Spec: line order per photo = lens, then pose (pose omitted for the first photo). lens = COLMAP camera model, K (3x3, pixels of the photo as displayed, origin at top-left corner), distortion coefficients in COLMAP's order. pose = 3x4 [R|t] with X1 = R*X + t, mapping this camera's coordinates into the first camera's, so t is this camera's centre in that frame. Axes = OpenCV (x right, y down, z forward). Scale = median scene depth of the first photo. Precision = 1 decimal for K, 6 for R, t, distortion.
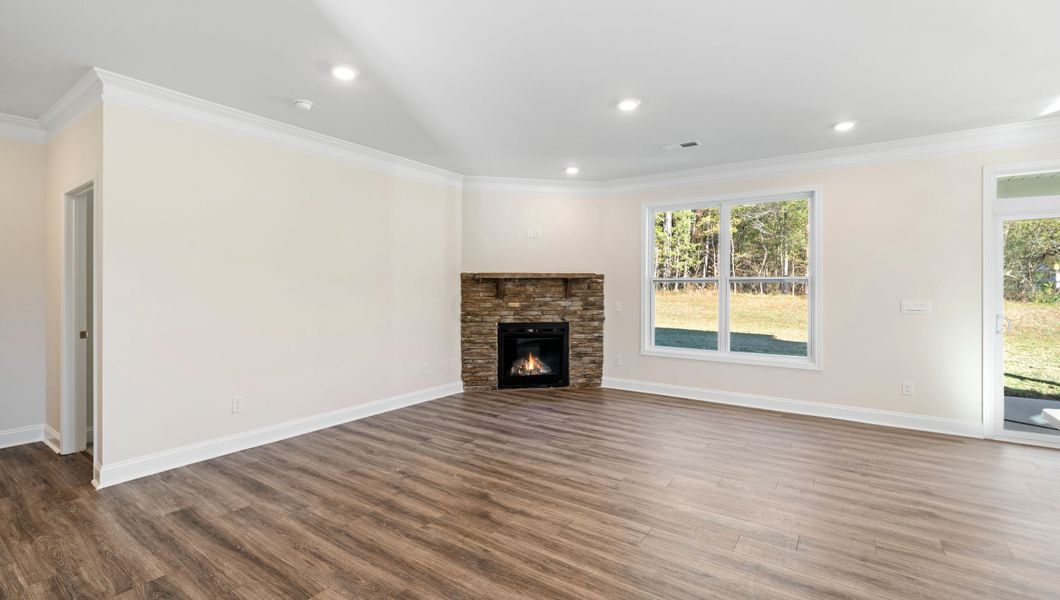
lens RADIAL K [[468.0, 0, 518.7], [0, 468.0, 286.3], [0, 0, 1]] dist [-0.001265, -0.000050]
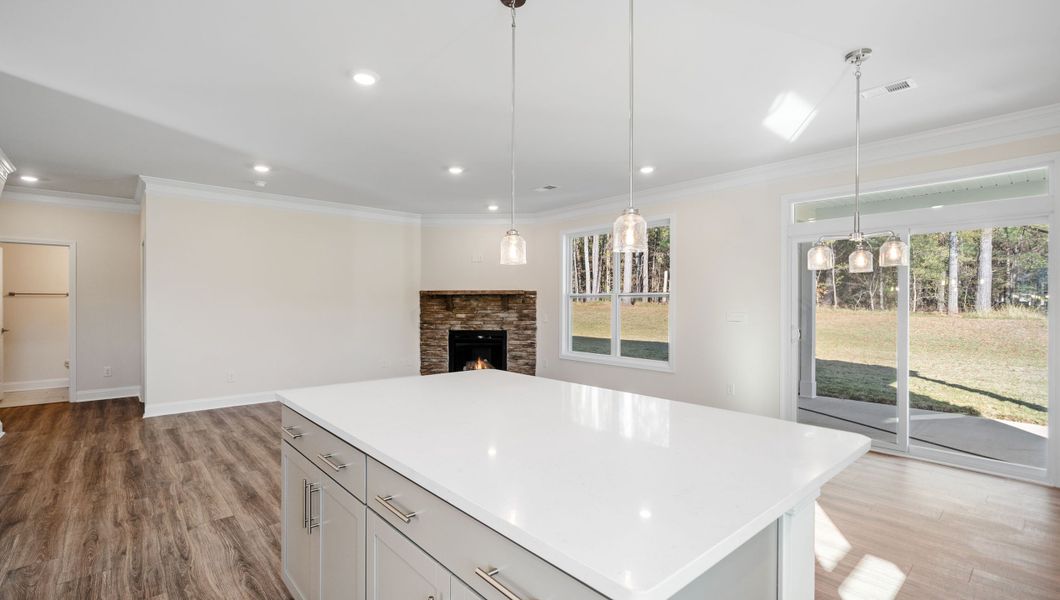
lens RADIAL K [[474.8, 0, 521.2], [0, 474.8, 303.7], [0, 0, 1]] dist [-0.000362, 0.000431]
pose [[0.971656, -0.000120, -0.236401, 0.452173], [0.001173, 0.999990, 0.004314, 0.001697], [0.236398, -0.004469, 0.971646, -0.194904]]
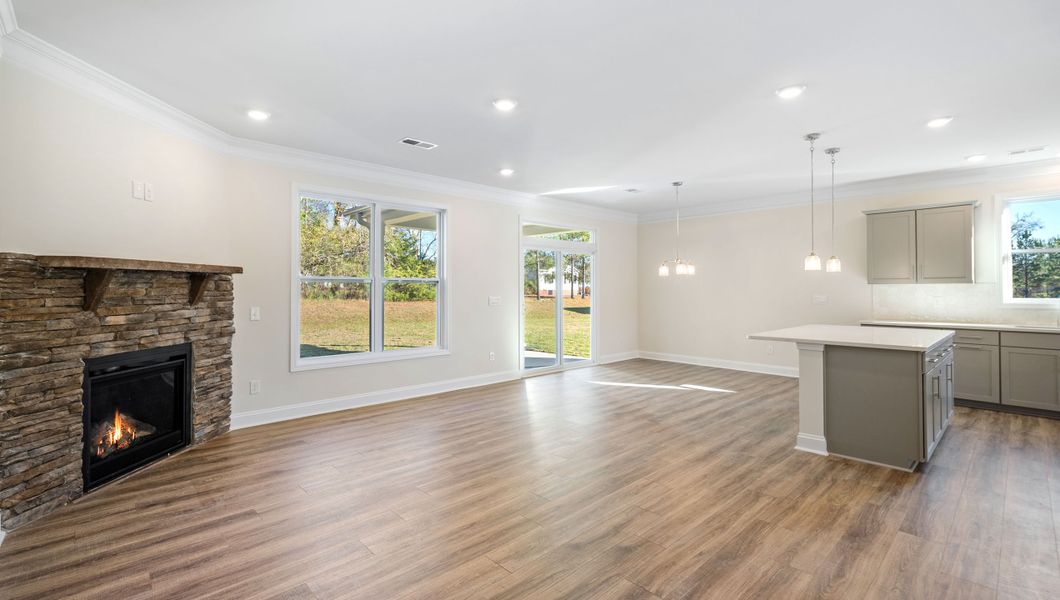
lens RADIAL K [[468.0, 0, 518.7], [0, 468.0, 286.3], [0, 0, 1]] dist [-0.001265, -0.000050]
pose [[0.204409, 0.002633, 0.978882, -0.435716], [-0.002542, 0.999994, -0.002159, 0.001522], [-0.978882, -0.002047, 0.204415, 0.459219]]
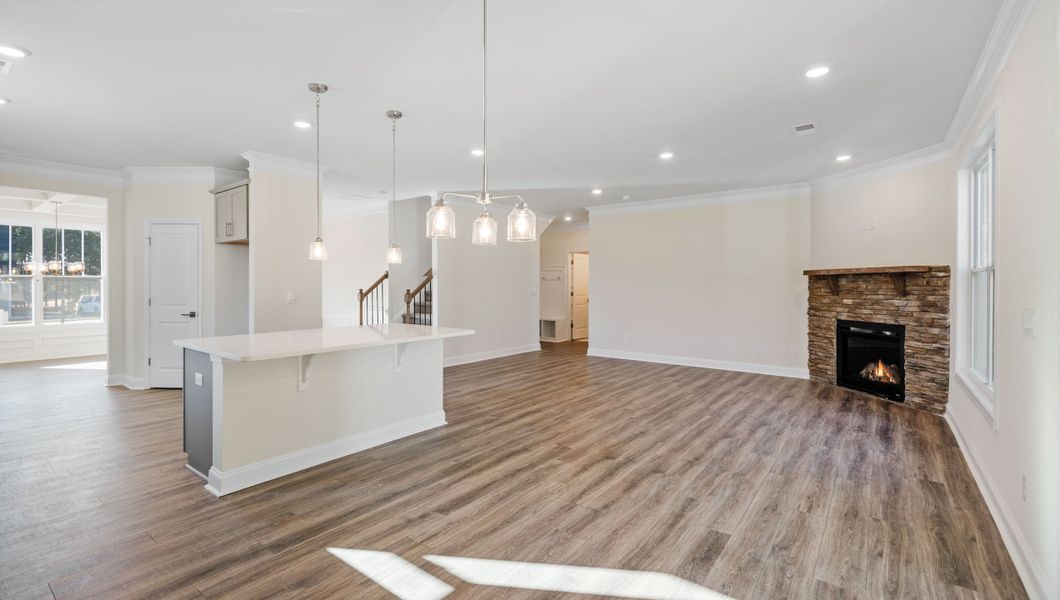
lens RADIAL K [[468.0, 0, 518.7], [0, 468.0, 286.3], [0, 0, 1]] dist [-0.001265, -0.000050]
pose [[-0.036461, 0.004572, -0.999325, 0.994857], [0.002760, 0.999986, 0.004475, 0.001715], [0.999331, -0.002595, -0.036473, 0.361739]]
